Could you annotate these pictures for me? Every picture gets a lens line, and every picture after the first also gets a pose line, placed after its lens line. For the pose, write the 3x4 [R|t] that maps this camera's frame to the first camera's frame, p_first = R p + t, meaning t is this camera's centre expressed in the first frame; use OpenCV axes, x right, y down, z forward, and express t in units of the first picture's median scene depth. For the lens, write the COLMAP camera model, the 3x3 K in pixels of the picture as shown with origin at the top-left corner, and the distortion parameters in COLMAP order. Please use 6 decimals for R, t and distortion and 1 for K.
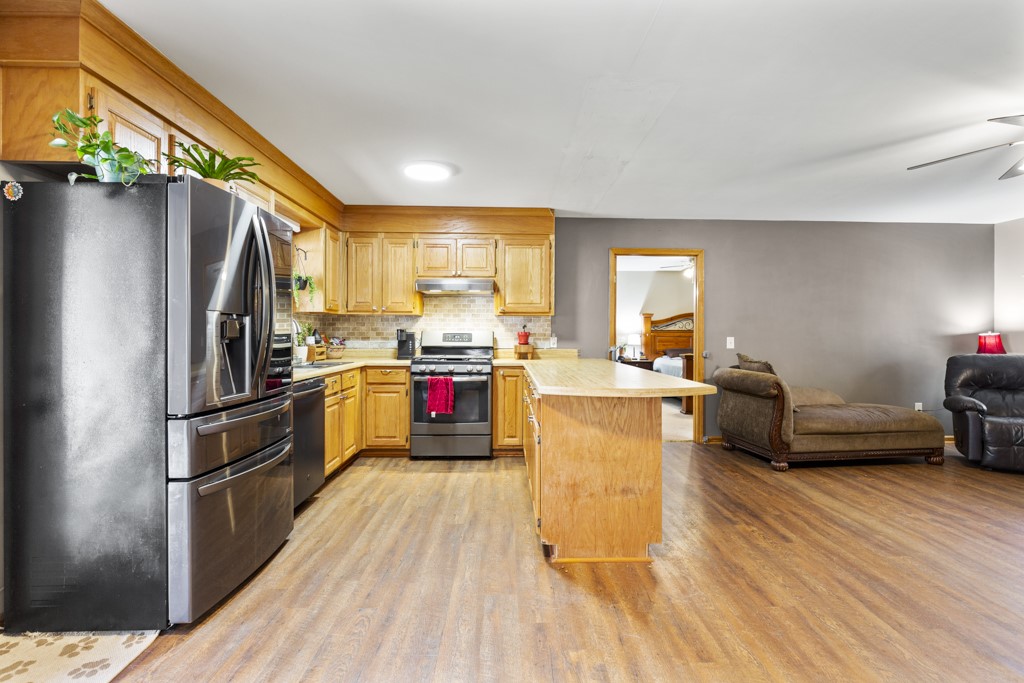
lens RADIAL K [[476.1, 0, 520.9], [0, 476.1, 338.8], [0, 0, 1]] dist [-0.003871, 0.000092]
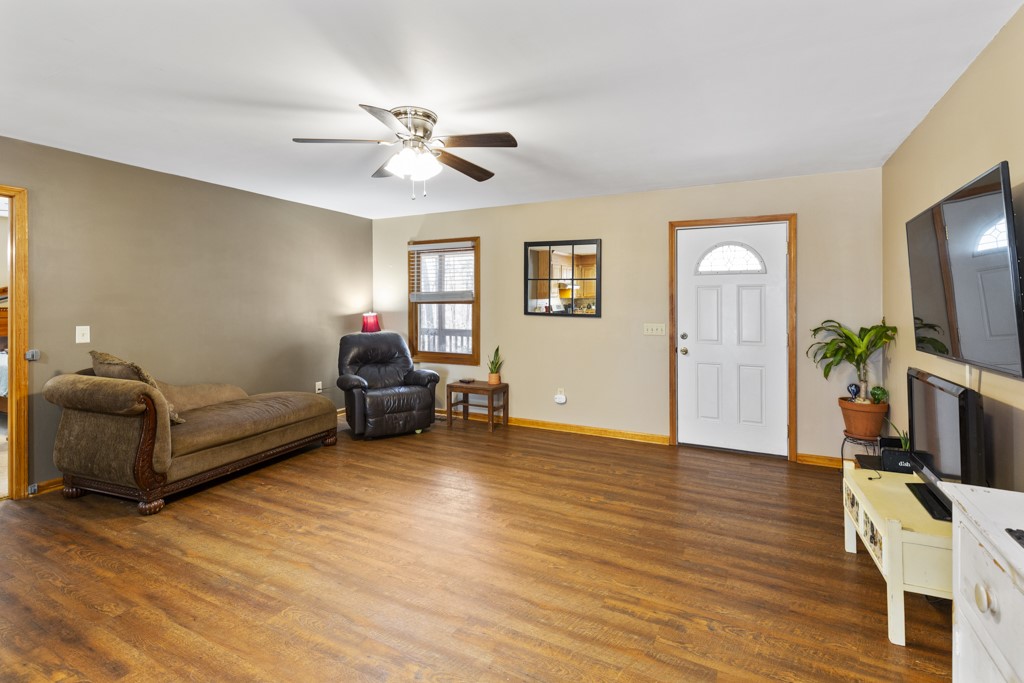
lens RADIAL K [[478.4, 0, 522.3], [0, 478.4, 301.3], [0, 0, 1]] dist [0.002982, -0.000468]
pose [[0.472278, 0.000699, 0.881449, 0.167043], [0.009624, 0.999936, -0.005950, -0.036521], [-0.881397, 0.011293, 0.472241, 0.151424]]
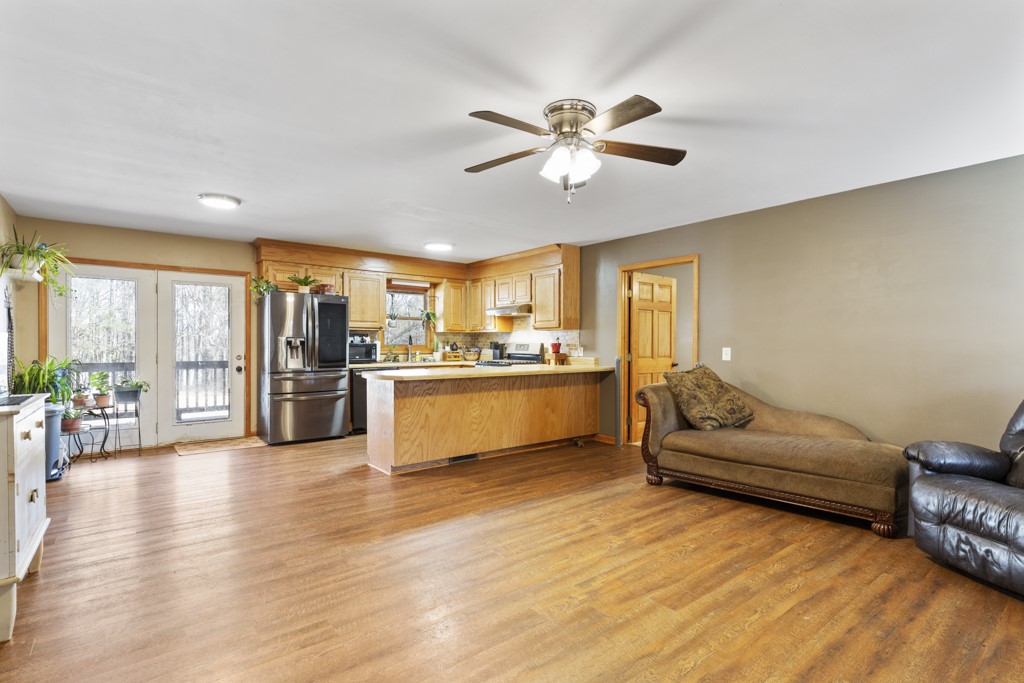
lens RADIAL K [[476.1, 0, 508.2], [0, 476.1, 347.1], [0, 0, 1]] dist [-0.003871, 0.000092]
pose [[0.606943, 0.000680, -0.794745, 1.146236], [-0.005129, 0.999982, -0.003062, 0.001046], [0.794729, 0.005935, 0.606936, 0.168798]]
